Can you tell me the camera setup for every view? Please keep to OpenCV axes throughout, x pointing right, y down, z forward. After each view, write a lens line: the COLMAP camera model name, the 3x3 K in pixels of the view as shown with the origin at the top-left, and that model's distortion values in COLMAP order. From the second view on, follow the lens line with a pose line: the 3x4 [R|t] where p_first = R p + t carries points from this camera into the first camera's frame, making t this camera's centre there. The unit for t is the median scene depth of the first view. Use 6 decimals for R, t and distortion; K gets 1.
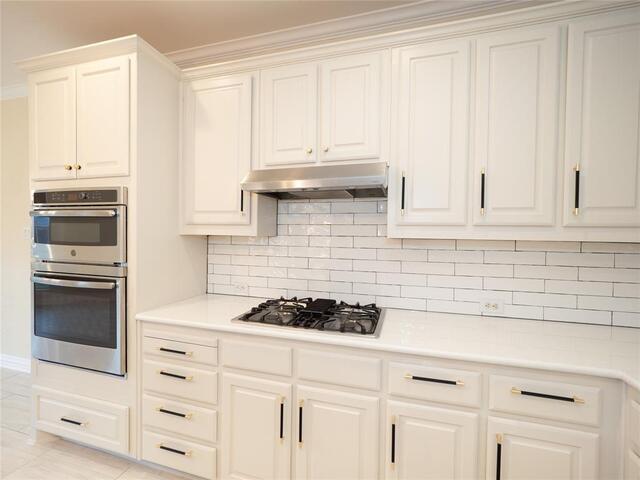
lens RADIAL K [[297.5, 0, 316.7], [0, 297.5, 240.1], [0, 0, 1]] dist [-0.003720, 0.000798]
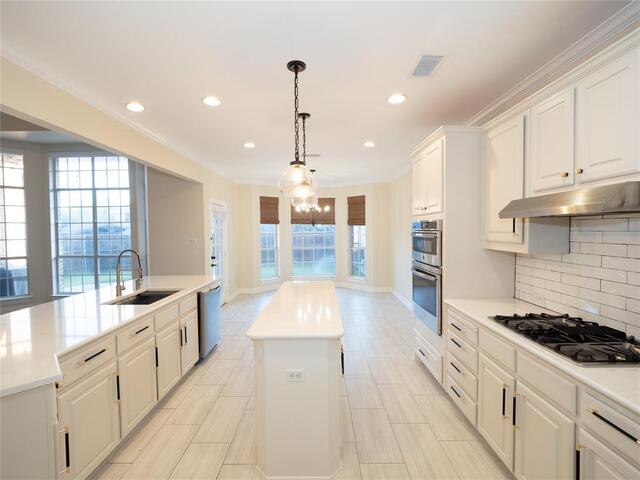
lens RADIAL K [[297.5, 0, 319.2], [0, 297.5, 239.3], [0, 0, 1]] dist [-0.003720, 0.000798]
pose [[0.299101, 0.014200, -0.954116, 0.698625], [-0.003012, 0.999898, 0.013937, -0.089283], [0.954217, -0.001295, 0.299113, -0.116637]]
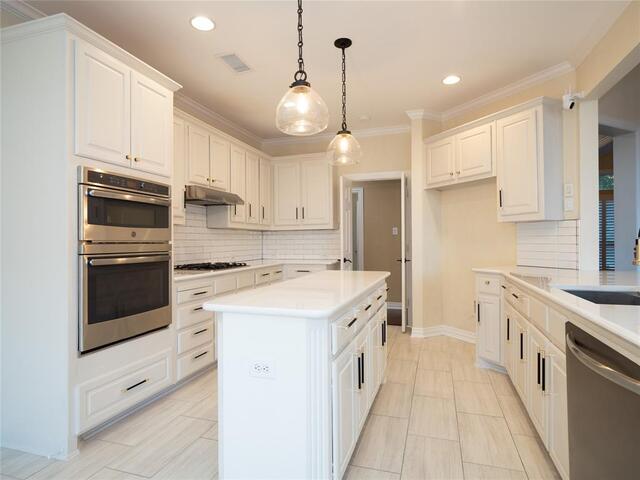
lens RADIAL K [[378.4, 0, 317.1], [0, 378.4, 240.5], [0, 0, 1]] dist [0.001297, 0.000059]
pose [[0.006982, -0.007469, 0.999948, -2.353176], [0.027331, 0.999600, 0.007275, 0.079439], [-0.999602, 0.027279, 0.007184, 0.309514]]
